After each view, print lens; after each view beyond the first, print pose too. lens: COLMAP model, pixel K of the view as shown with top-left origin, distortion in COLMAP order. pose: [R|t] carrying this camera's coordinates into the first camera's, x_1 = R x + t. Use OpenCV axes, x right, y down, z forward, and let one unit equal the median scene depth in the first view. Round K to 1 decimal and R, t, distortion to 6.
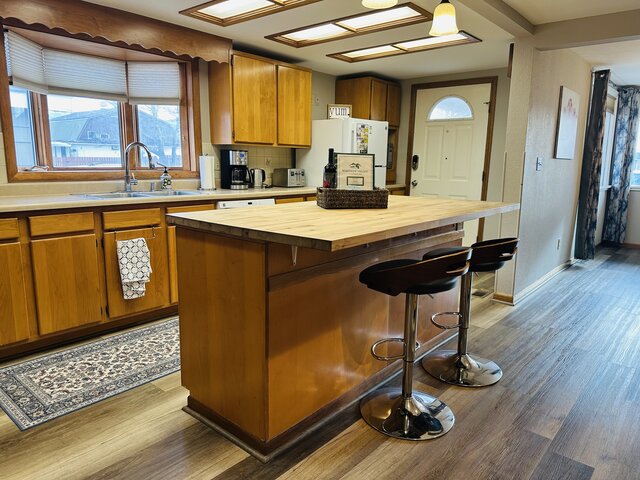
lens RADIAL K [[451.7, 0, 320.8], [0, 451.7, 239.2], [0, 0, 1]] dist [0.001104, -0.002011]
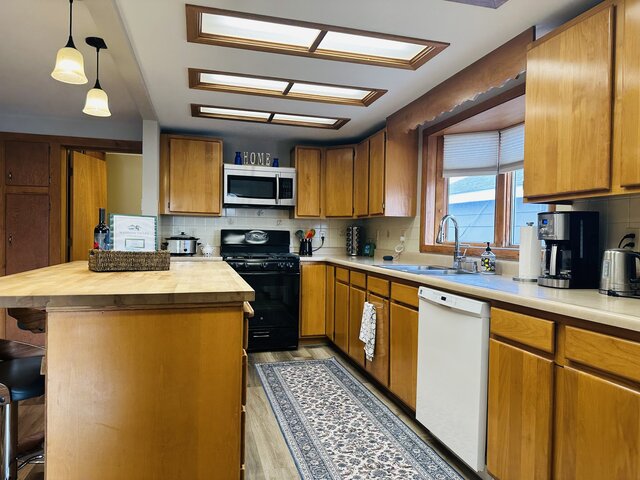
lens RADIAL K [[451.7, 0, 320.7], [0, 451.7, 242.3], [0, 0, 1]] dist [0.001104, -0.002011]
pose [[-0.565977, -0.015088, -0.824283, 0.550567], [-0.165952, 0.981452, 0.095983, -0.231344], [0.807546, 0.191116, -0.557983, 1.488162]]
